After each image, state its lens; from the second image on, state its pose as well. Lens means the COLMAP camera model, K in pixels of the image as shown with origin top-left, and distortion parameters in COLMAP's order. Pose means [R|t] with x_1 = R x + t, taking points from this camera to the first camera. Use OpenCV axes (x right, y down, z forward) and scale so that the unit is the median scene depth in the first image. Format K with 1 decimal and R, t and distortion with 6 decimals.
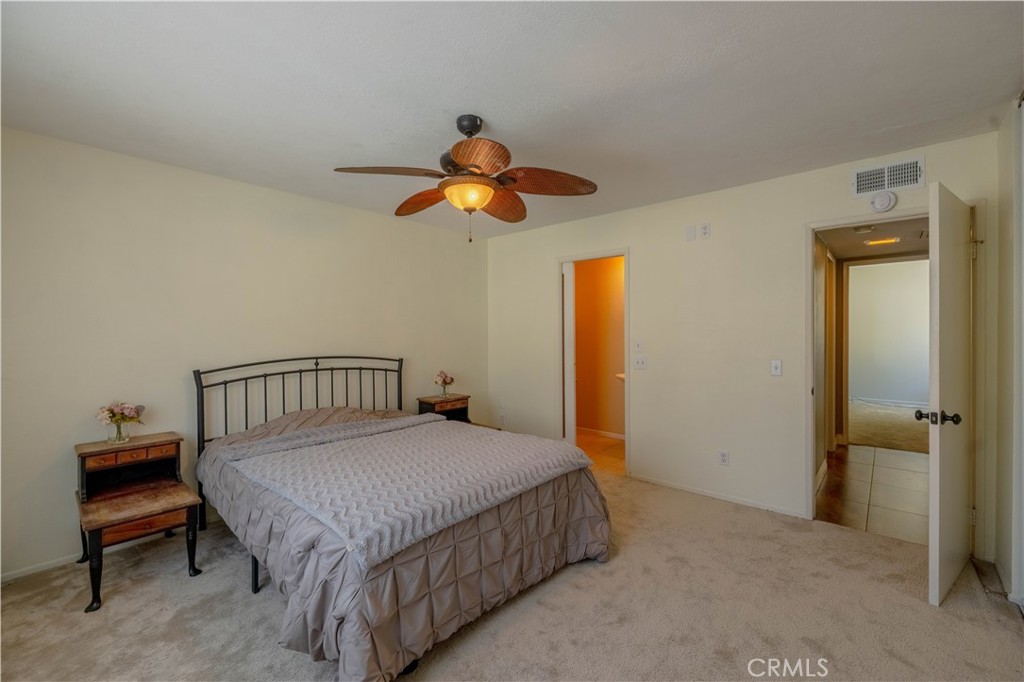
lens RADIAL K [[428.2, 0, 514.6], [0, 428.2, 338.3], [0, 0, 1]] dist [-0.010271, 0.000342]
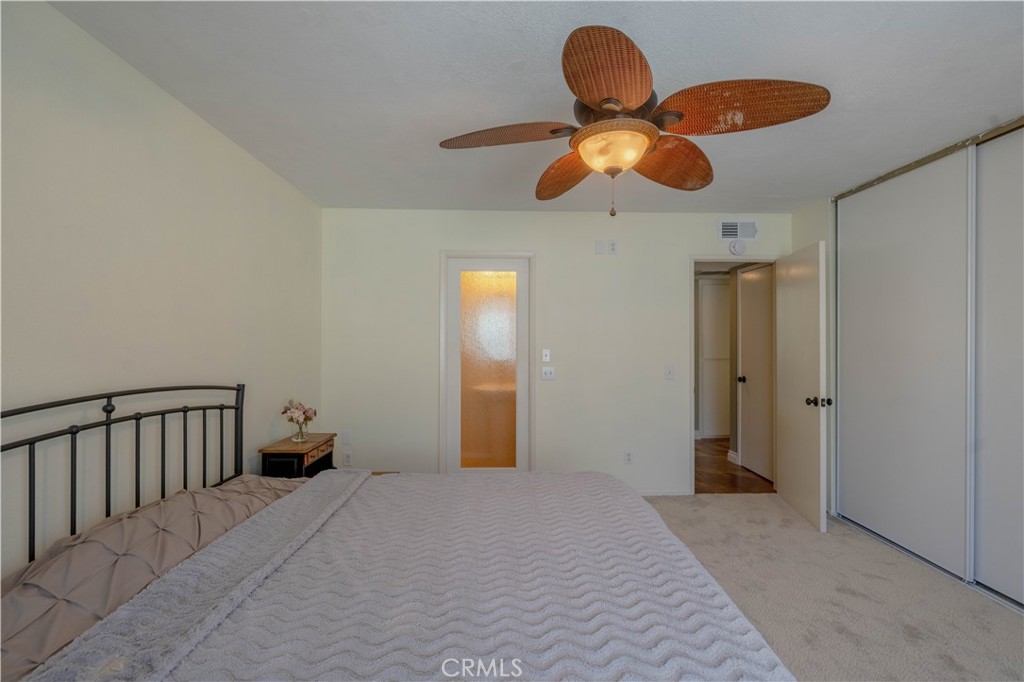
lens RADIAL K [[428.2, 0, 513.3], [0, 428.2, 341.4], [0, 0, 1]] dist [-0.010271, 0.000342]
pose [[0.732095, 0.005433, 0.681181, -0.455729], [0.003172, 0.999930, -0.011385, -0.004405], [-0.681195, 0.010496, 0.732027, 0.383865]]
